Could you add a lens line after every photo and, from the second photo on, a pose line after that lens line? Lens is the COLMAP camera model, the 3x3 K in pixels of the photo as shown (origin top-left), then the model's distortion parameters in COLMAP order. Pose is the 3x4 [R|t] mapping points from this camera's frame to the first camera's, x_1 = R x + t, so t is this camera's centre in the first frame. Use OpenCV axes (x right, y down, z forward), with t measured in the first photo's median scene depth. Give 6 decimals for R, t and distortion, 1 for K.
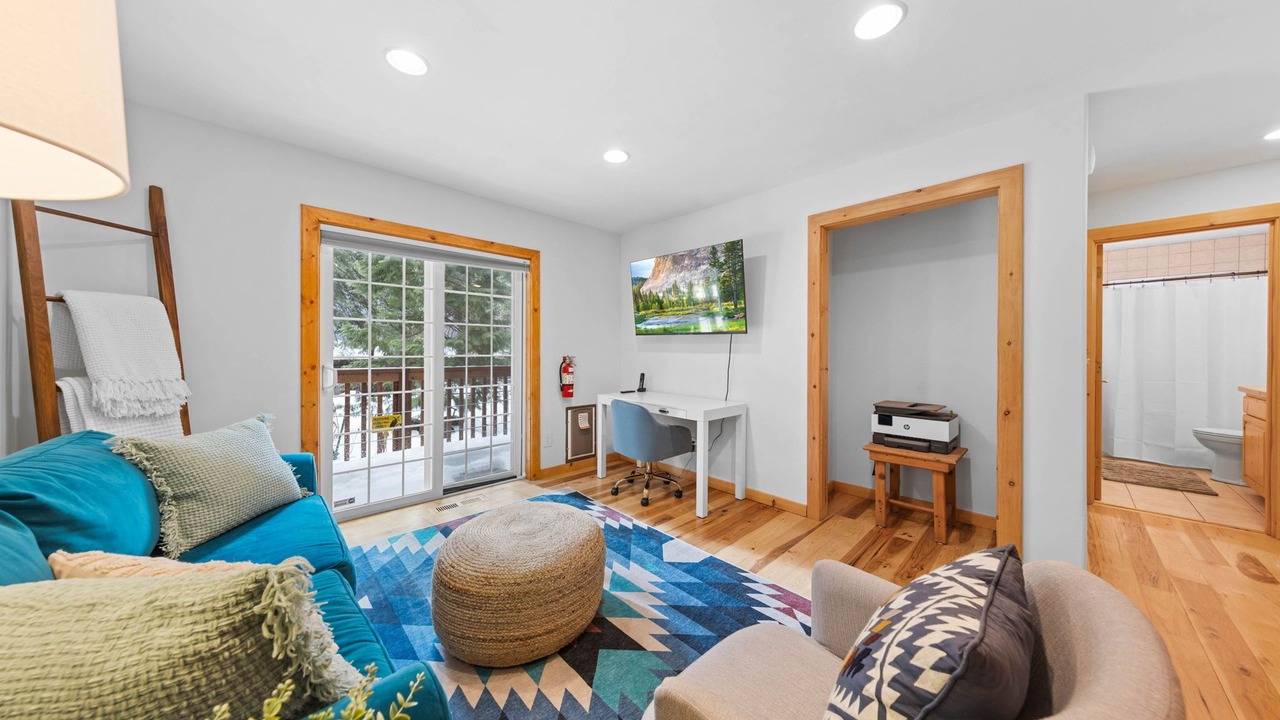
lens RADIAL K [[426.9, 0, 640.8], [0, 426.9, 349.3], [0, 0, 1]] dist [0.000140, -0.000011]
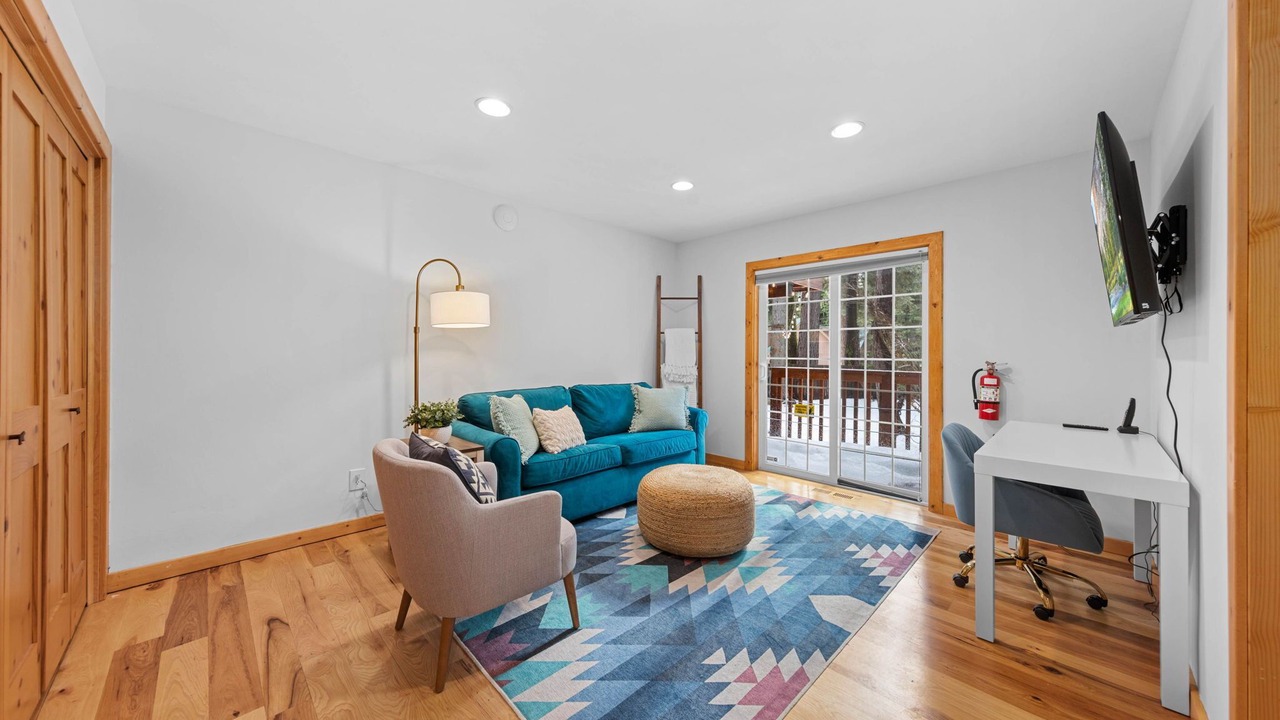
lens RADIAL K [[505.9, 0, 633.6], [0, 505.9, 350.4], [0, 0, 1]] dist [0.001075, 0.000050]
pose [[-0.091058, -0.005218, -0.995832, 0.973287], [-0.000891, 0.999986, -0.005158, 0.000815], [0.995845, 0.000418, -0.091061, 0.641111]]
